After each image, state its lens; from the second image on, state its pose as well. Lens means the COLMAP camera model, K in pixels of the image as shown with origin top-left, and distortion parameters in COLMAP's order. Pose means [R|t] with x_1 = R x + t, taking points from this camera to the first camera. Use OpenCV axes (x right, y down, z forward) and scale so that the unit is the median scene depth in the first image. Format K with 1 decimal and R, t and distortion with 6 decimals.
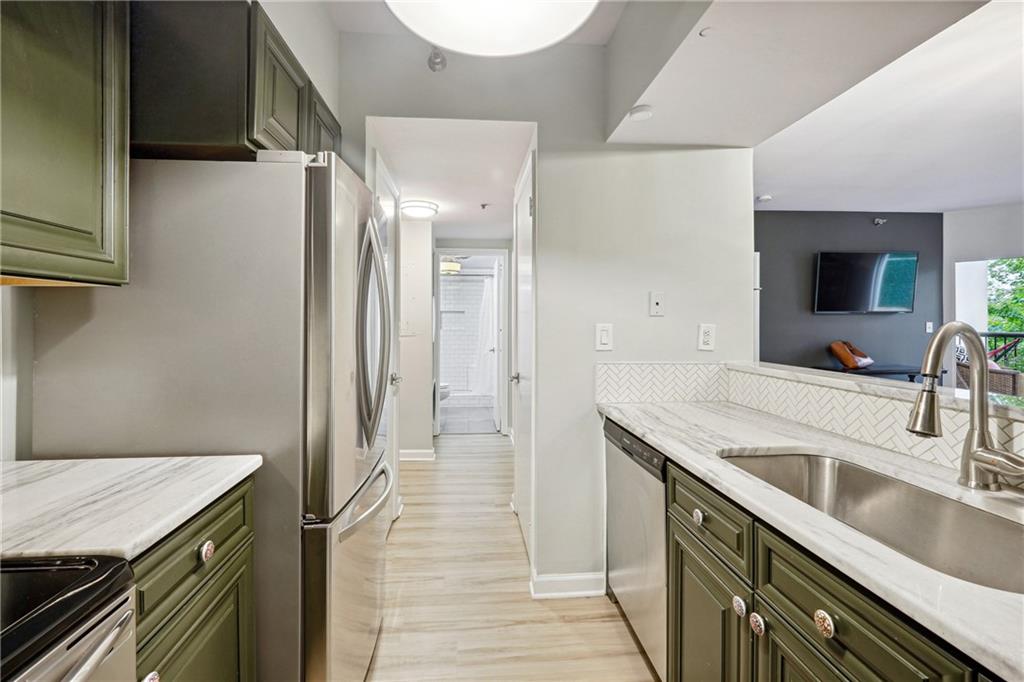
lens RADIAL K [[468.5, 0, 507.0], [0, 468.5, 321.9], [0, 0, 1]] dist [-0.011536, 0.000715]
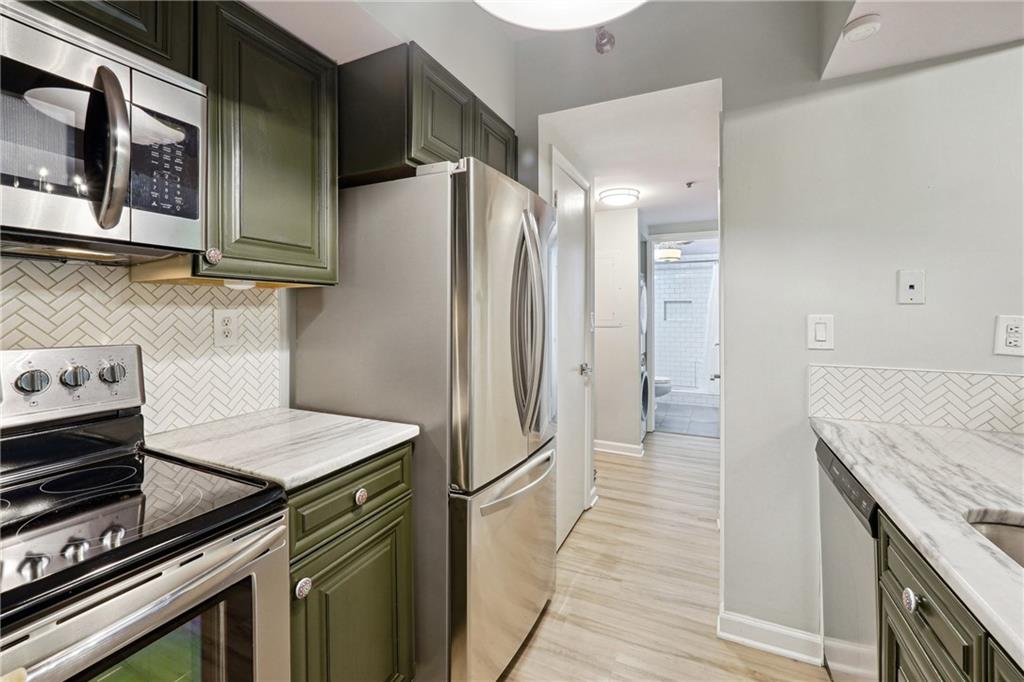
lens RADIAL K [[459.1, 0, 473.3], [0, 459.1, 311.5], [0, 0, 1]] dist [-0.020850, 0.006870]
pose [[0.845339, -0.001718, -0.534227, 0.130040], [0.000225, 0.999996, -0.002860, 0.001052], [0.534230, 0.002298, 0.845336, 0.062295]]
